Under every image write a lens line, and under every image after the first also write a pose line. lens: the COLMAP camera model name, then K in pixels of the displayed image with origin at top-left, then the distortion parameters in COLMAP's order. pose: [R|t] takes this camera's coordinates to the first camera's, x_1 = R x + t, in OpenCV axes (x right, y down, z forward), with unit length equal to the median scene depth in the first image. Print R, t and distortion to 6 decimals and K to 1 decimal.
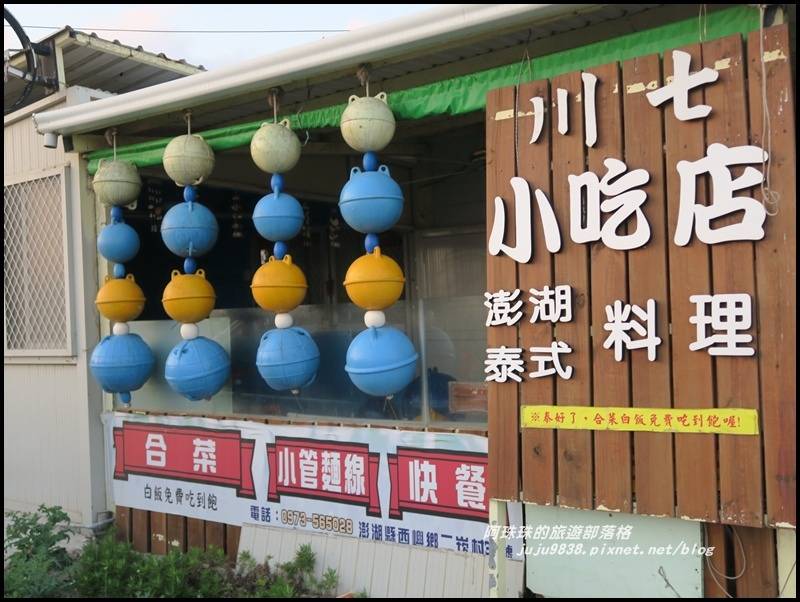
lens RADIAL K [[797.2, 0, 400.0], [0, 797.2, 301.0], [0, 0, 1]] dist [0.014028, -0.000665]
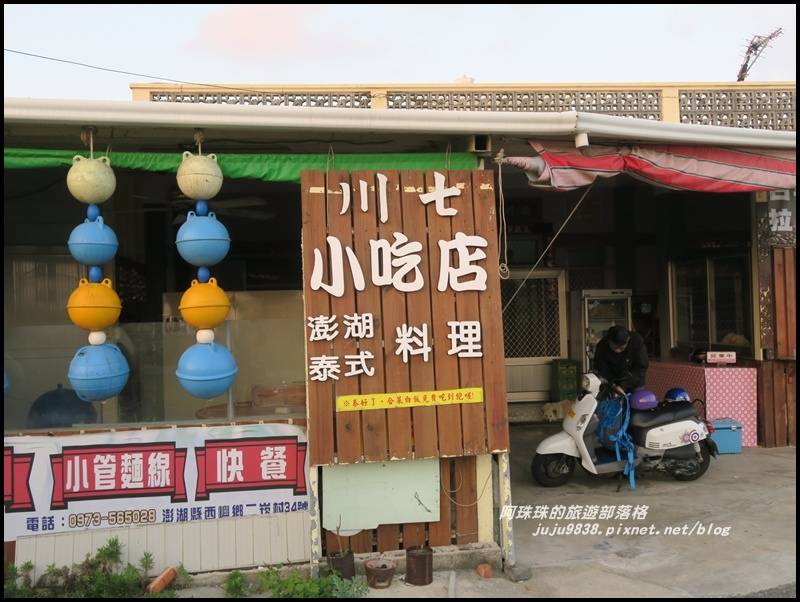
lens RADIAL K [[797.2, 0, 400.0], [0, 797.2, 301.0], [0, 0, 1]] dist [0.014028, -0.000665]
pose [[0.711039, 0.031552, 0.702445, -0.759928], [-0.014040, 0.999431, -0.030680, 0.002243], [-0.703013, 0.011953, 0.711077, -0.096964]]
